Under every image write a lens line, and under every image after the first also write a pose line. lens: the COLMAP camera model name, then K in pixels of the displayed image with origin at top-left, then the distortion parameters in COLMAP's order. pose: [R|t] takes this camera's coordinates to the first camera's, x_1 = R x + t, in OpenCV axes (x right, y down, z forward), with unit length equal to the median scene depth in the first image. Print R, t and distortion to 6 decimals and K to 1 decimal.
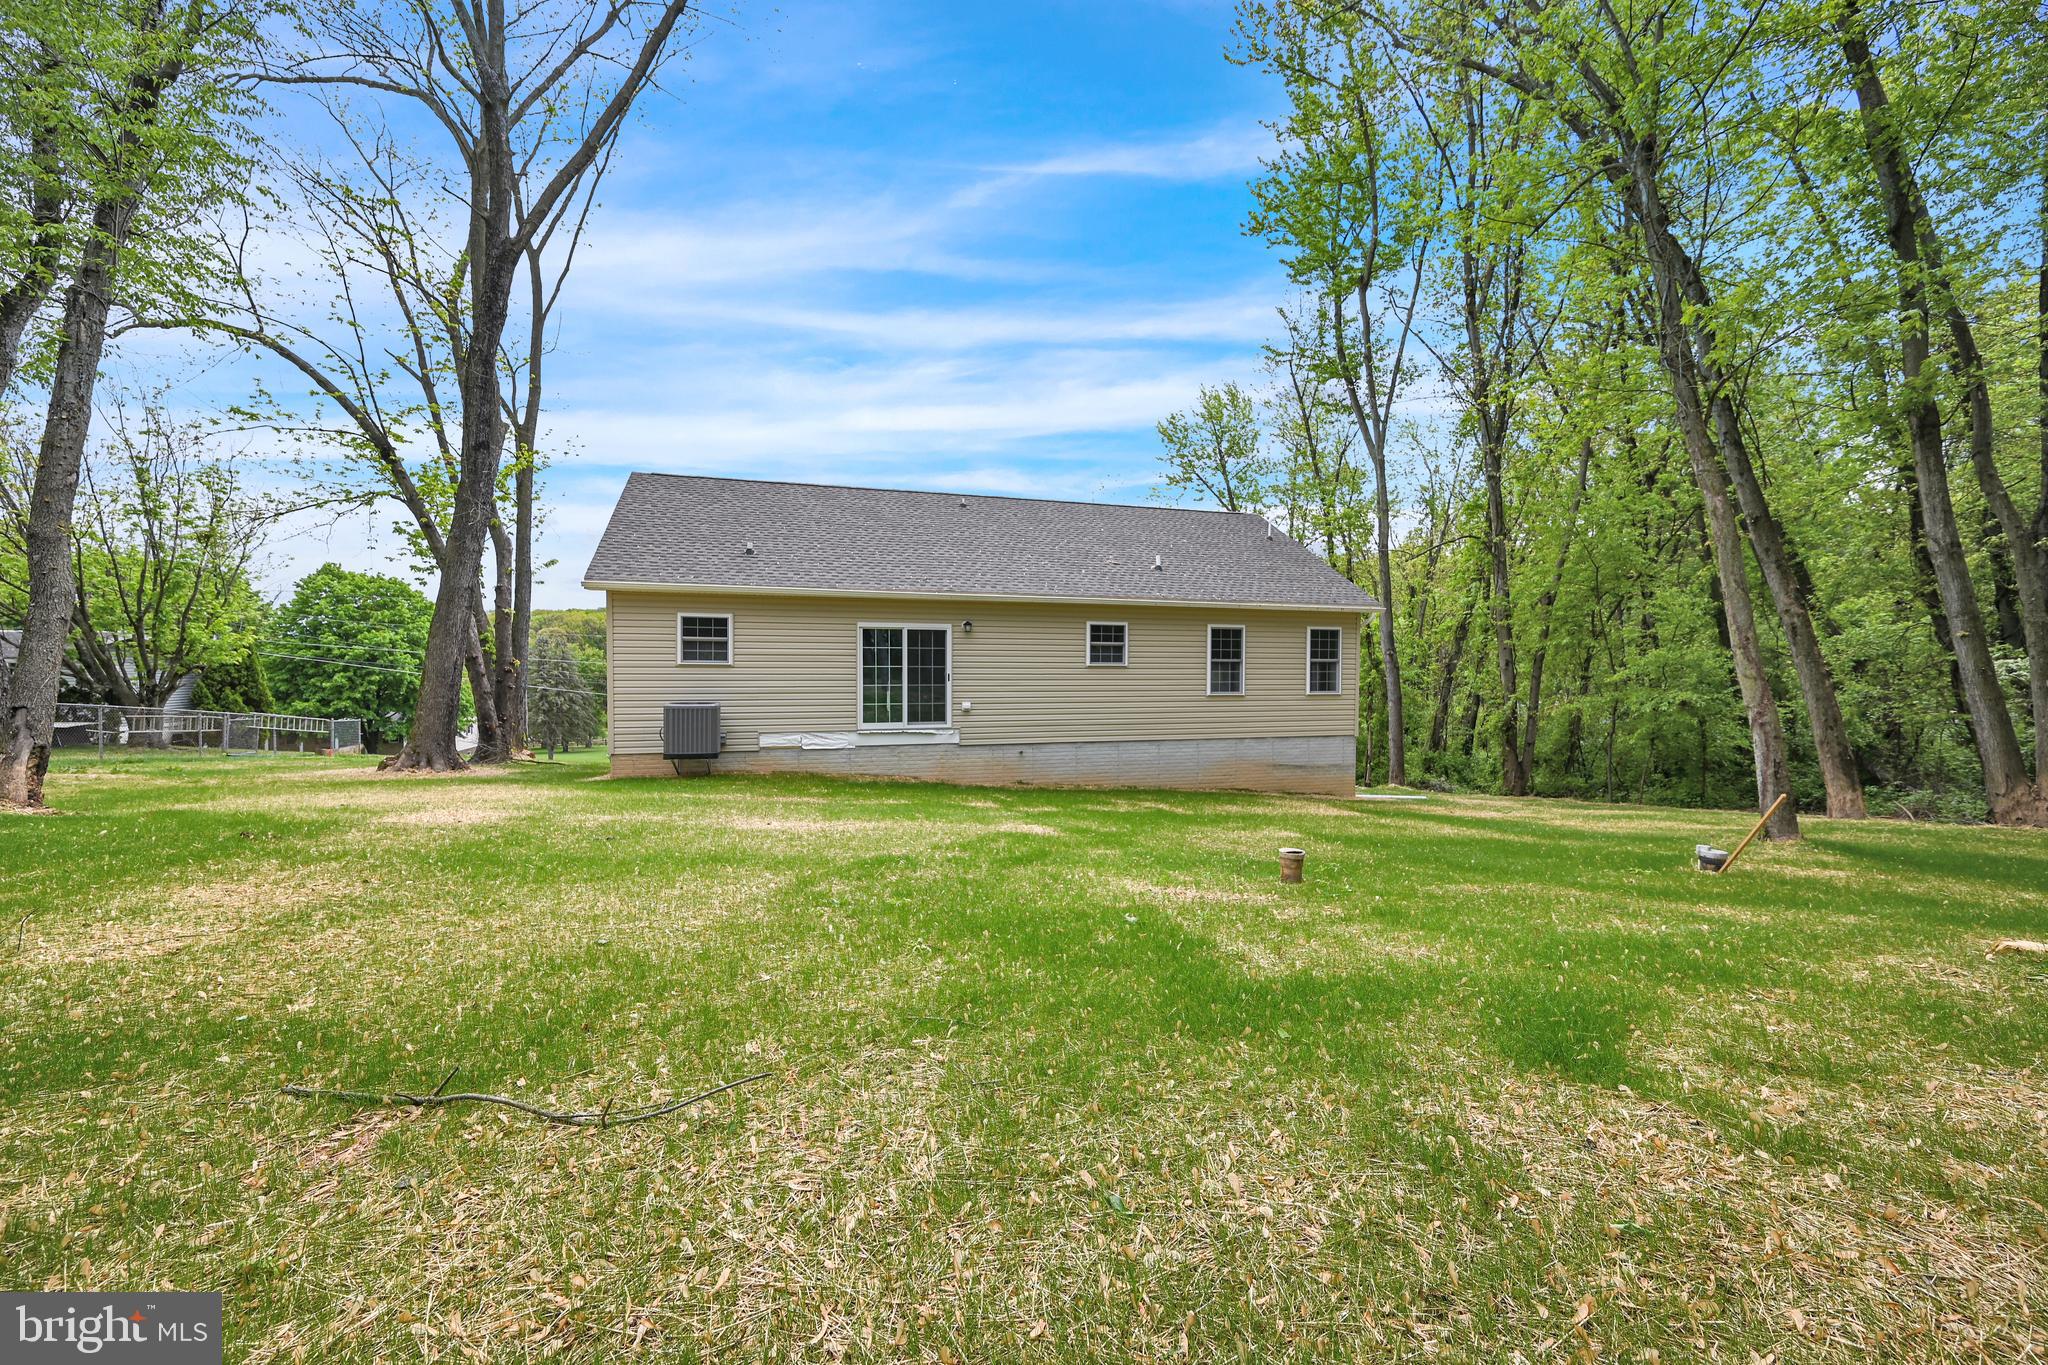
lens RADIAL K [[831.2, 0, 1034.5], [0, 831.2, 684.6], [0, 0, 1]] dist [-0.002438, 0.001843]
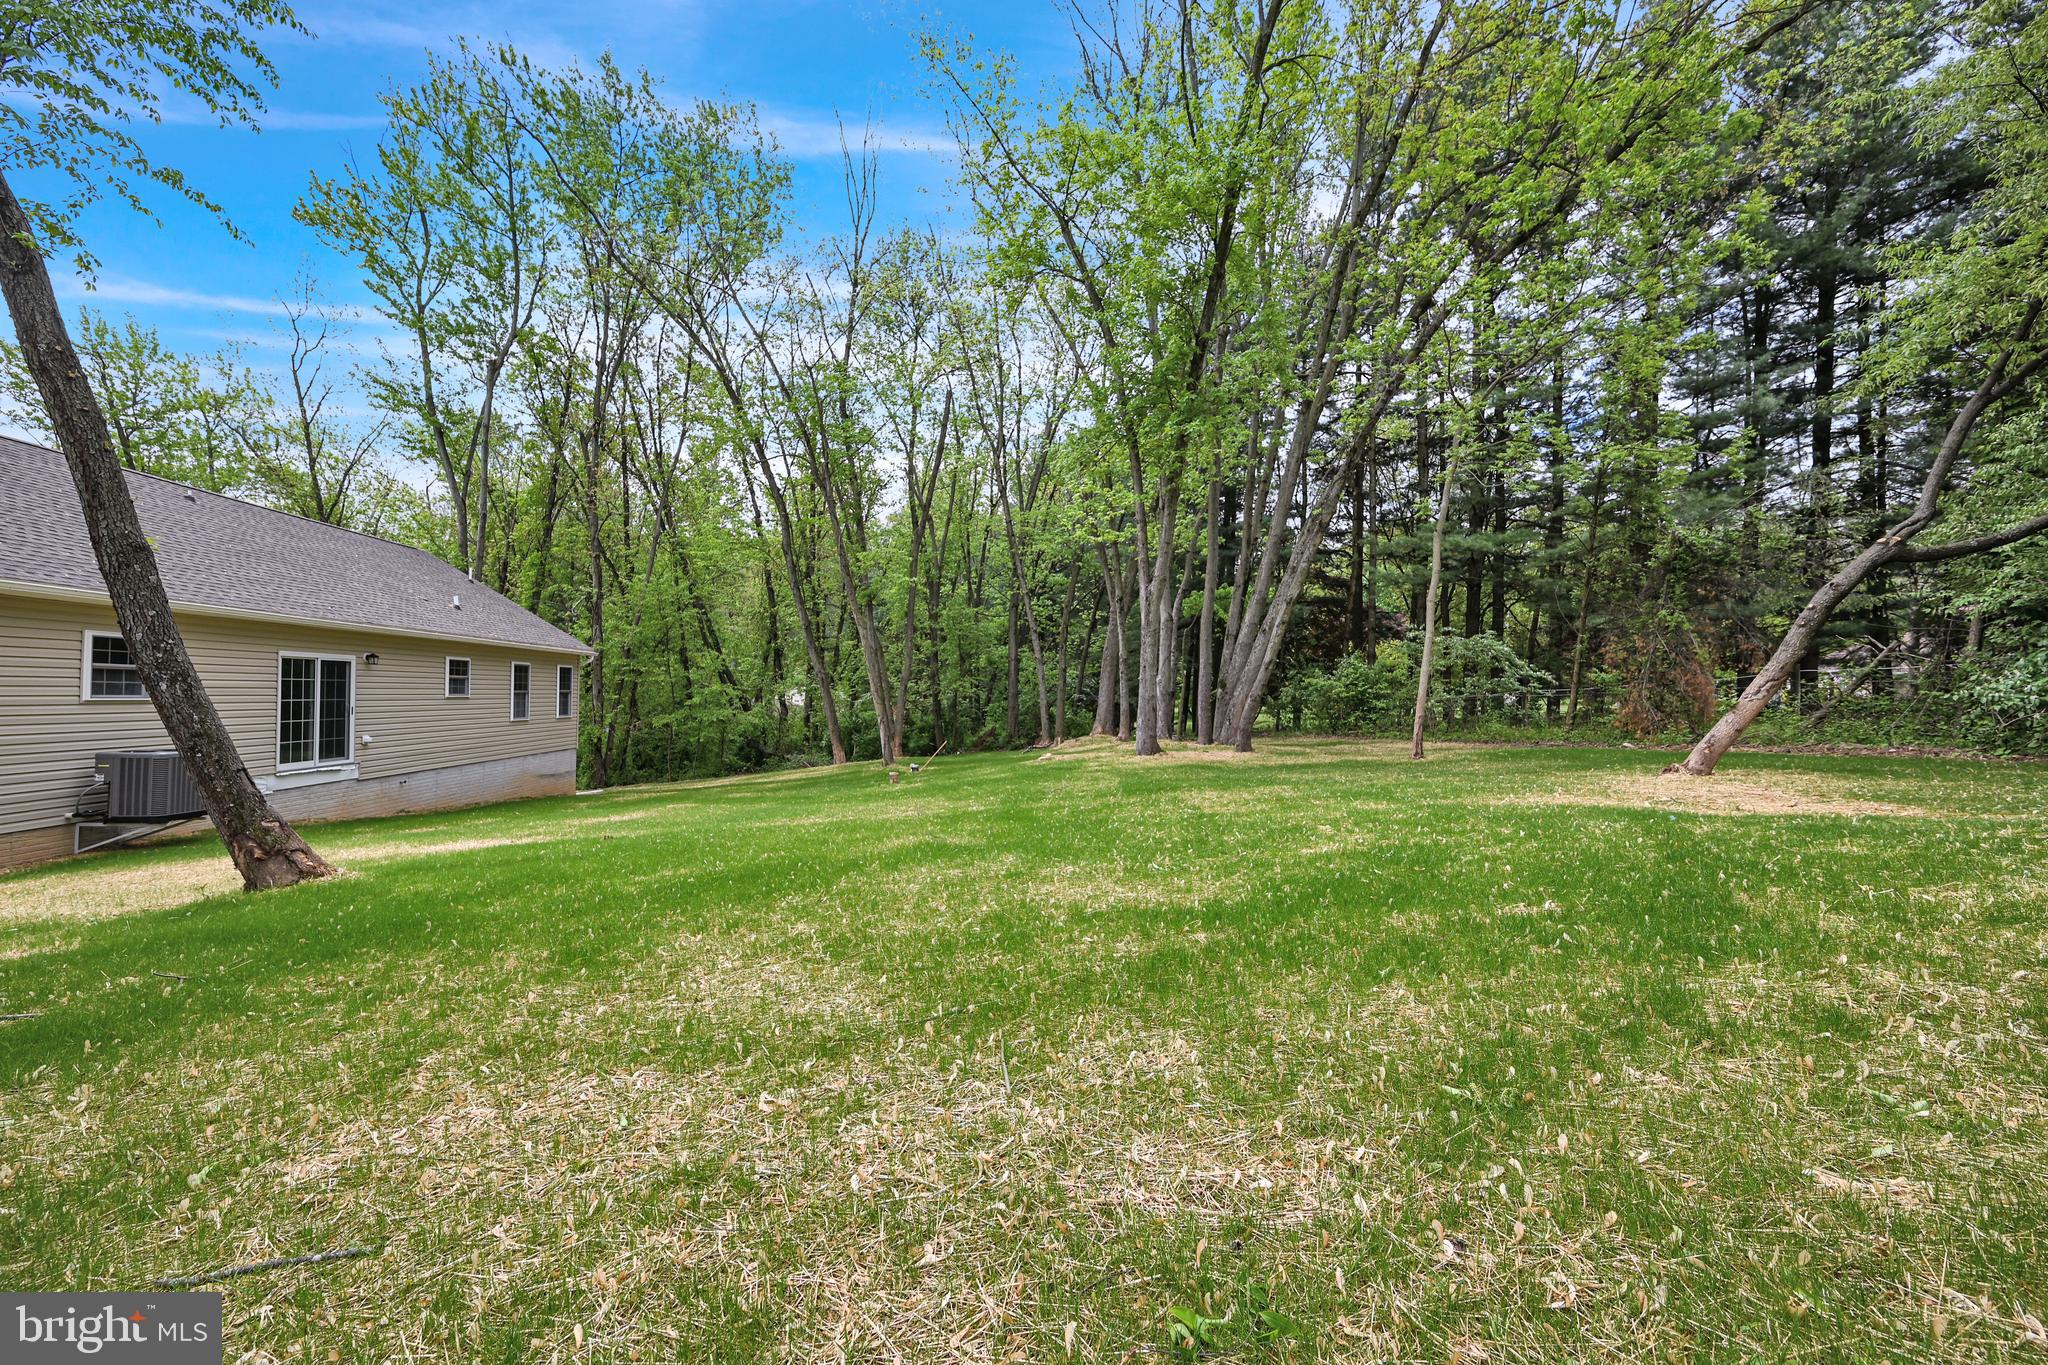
lens RADIAL K [[831.2, 0, 1026.0], [0, 831.2, 688.0], [0, 0, 1]] dist [-0.002438, 0.001843]
pose [[0.218169, 0.006393, 0.975890, -0.874074], [0.007268, 0.999940, -0.008175, -0.021206], [-0.975884, 0.008877, 0.218109, 0.024305]]
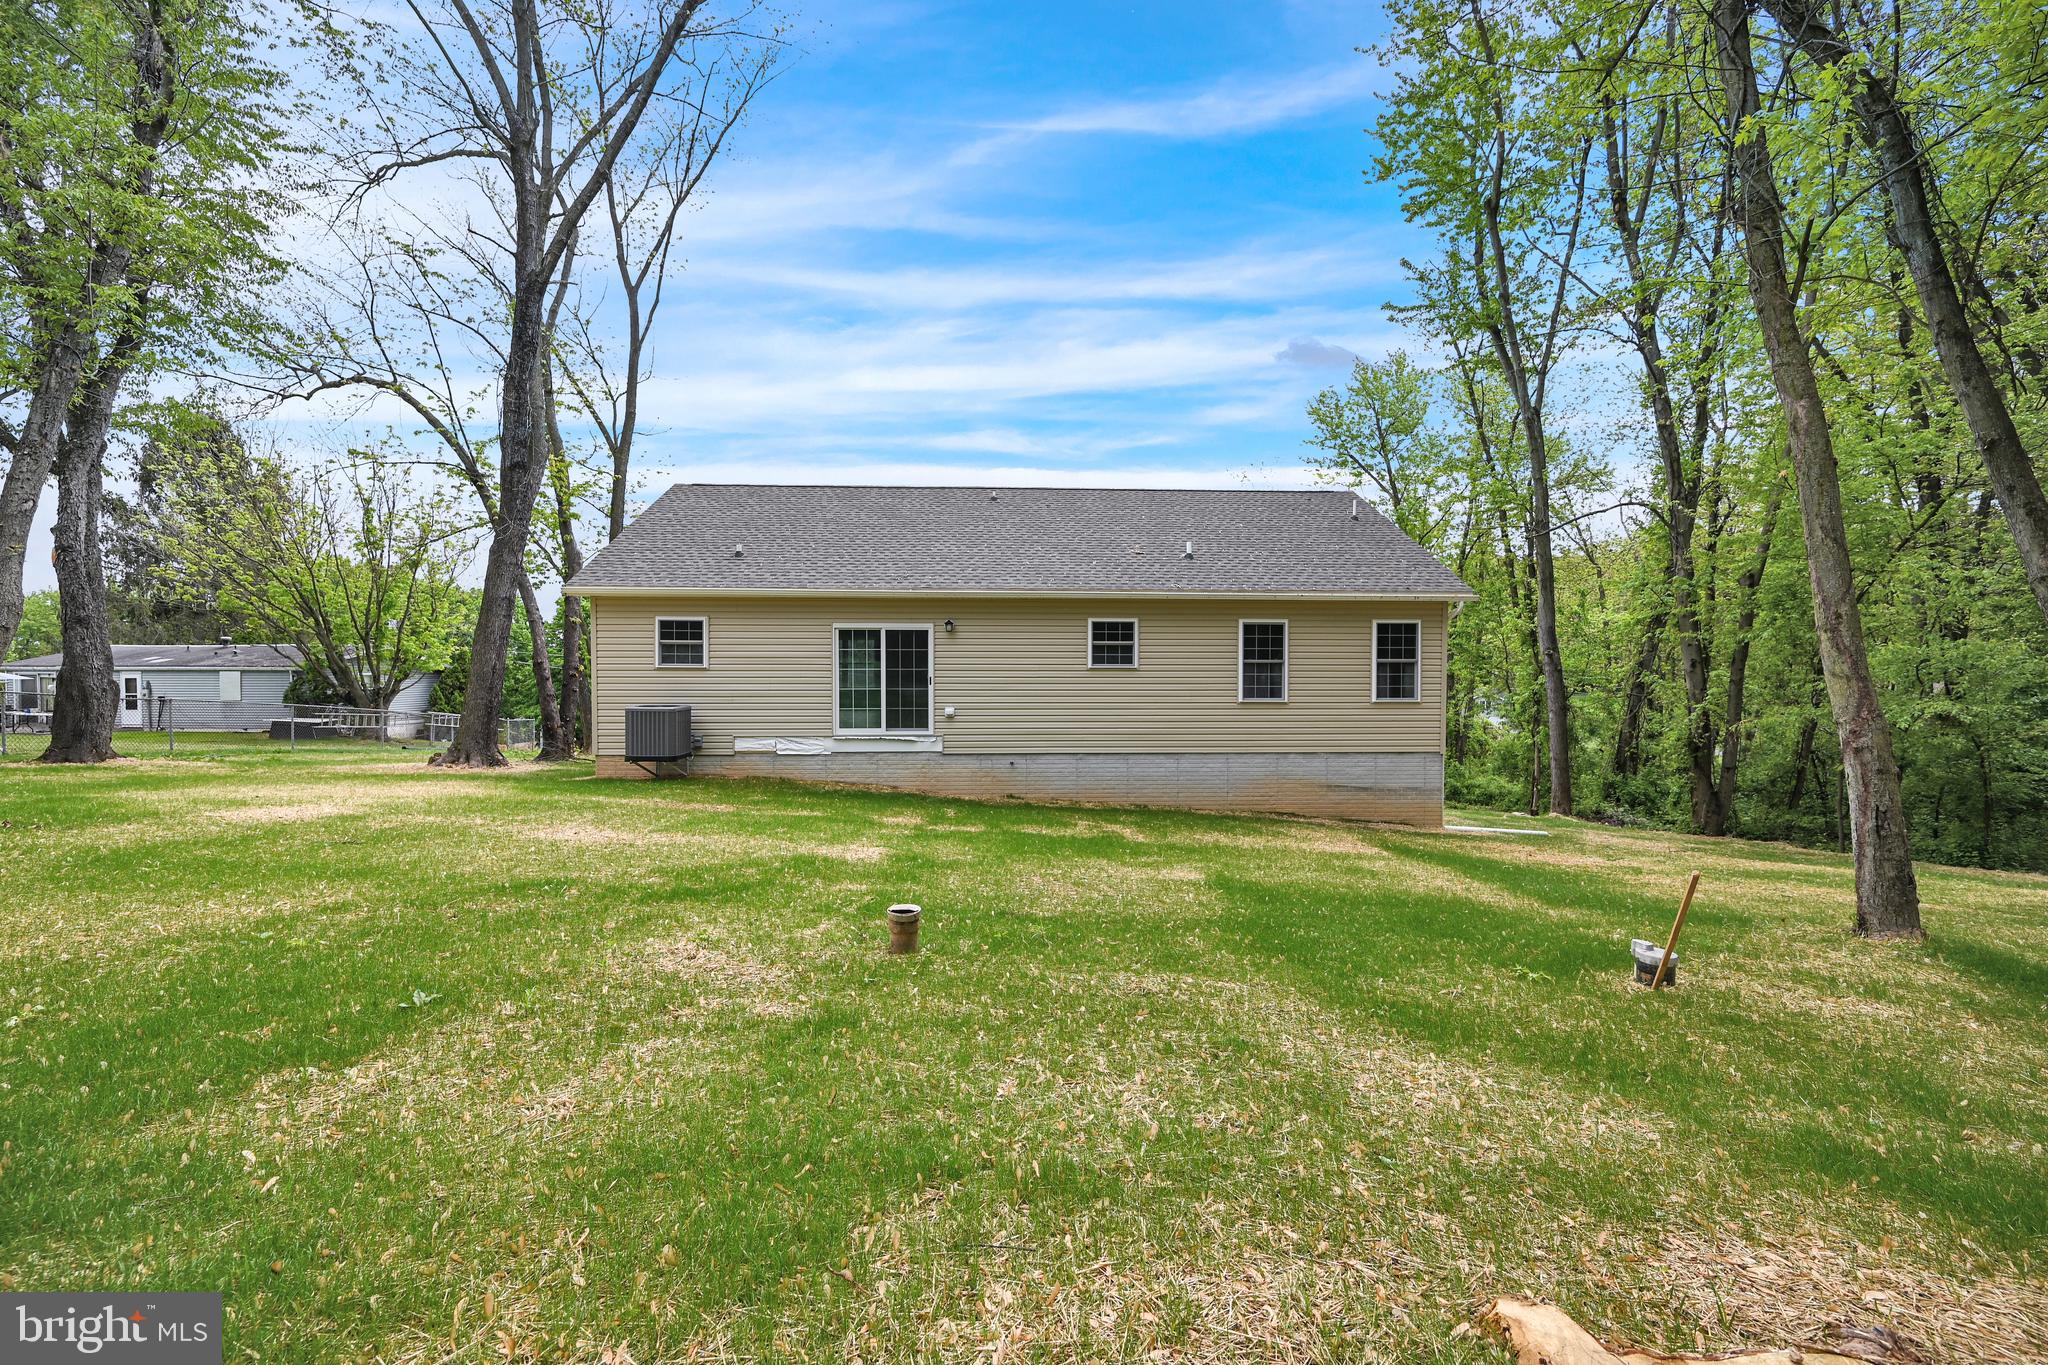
lens RADIAL K [[831.2, 0, 1034.5], [0, 831.2, 680.2], [0, 0, 1]] dist [-0.002438, 0.001843]
pose [[0.966068, -0.000329, -0.258289, 0.249713], [-0.003188, 0.999908, -0.013197, 0.002721], [0.258270, 0.013572, 0.965978, 0.129877]]
